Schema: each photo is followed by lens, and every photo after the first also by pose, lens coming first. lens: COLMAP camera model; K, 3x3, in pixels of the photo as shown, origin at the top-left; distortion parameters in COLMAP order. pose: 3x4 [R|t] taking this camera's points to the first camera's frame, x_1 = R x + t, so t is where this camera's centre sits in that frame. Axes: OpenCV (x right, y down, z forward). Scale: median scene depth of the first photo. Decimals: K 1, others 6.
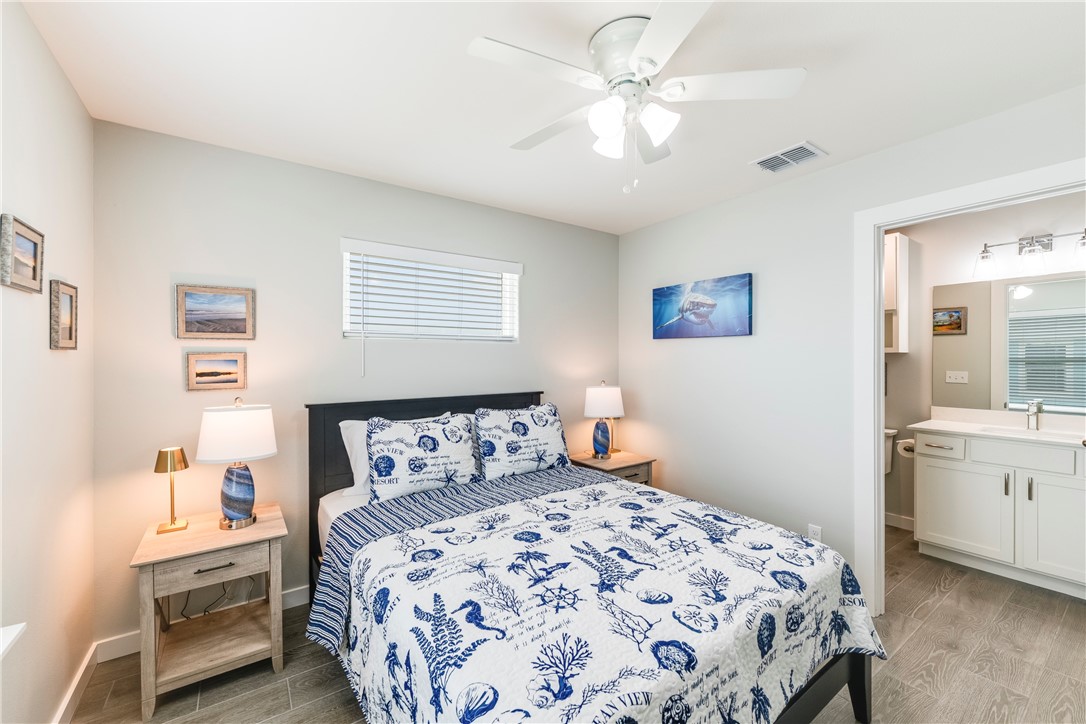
lens RADIAL K [[429.0, 0, 544.8], [0, 429.0, 360.9], [0, 0, 1]] dist [0.000953, -0.000676]
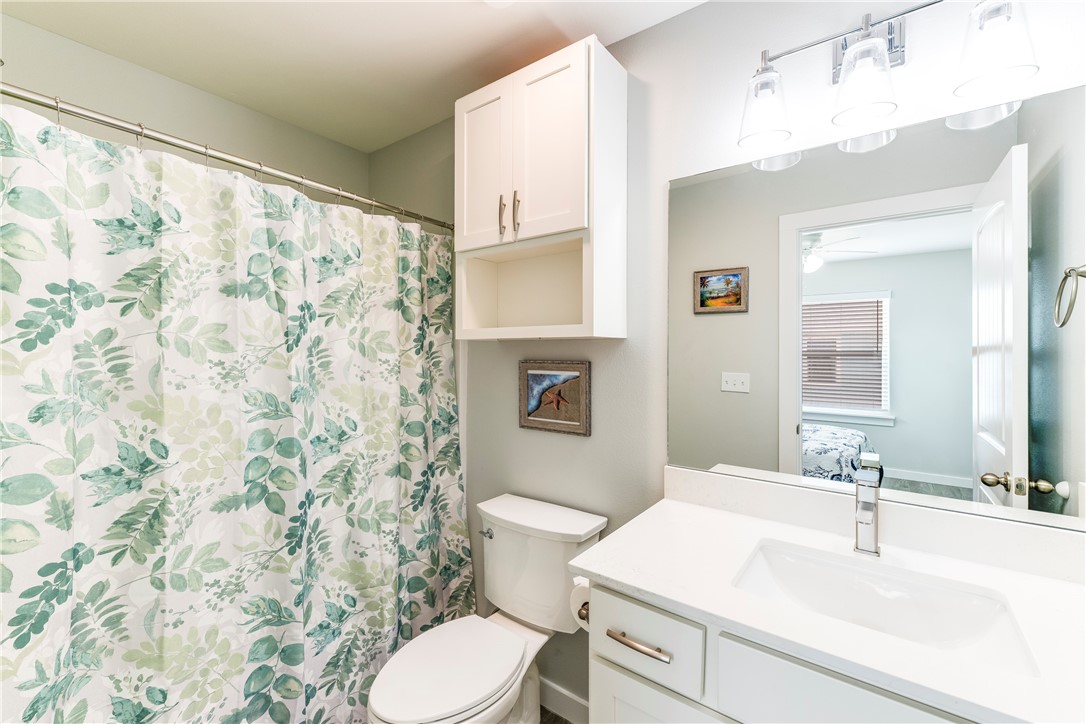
lens RADIAL K [[429.0, 0, 551.9], [0, 429.0, 356.7], [0, 0, 1]] dist [0.000953, -0.000676]
pose [[0.953333, 0.000870, 0.301919, 0.351928], [-0.000607, 0.999999, -0.000966, -0.000457], [-0.301919, 0.000737, 0.953333, 0.333603]]
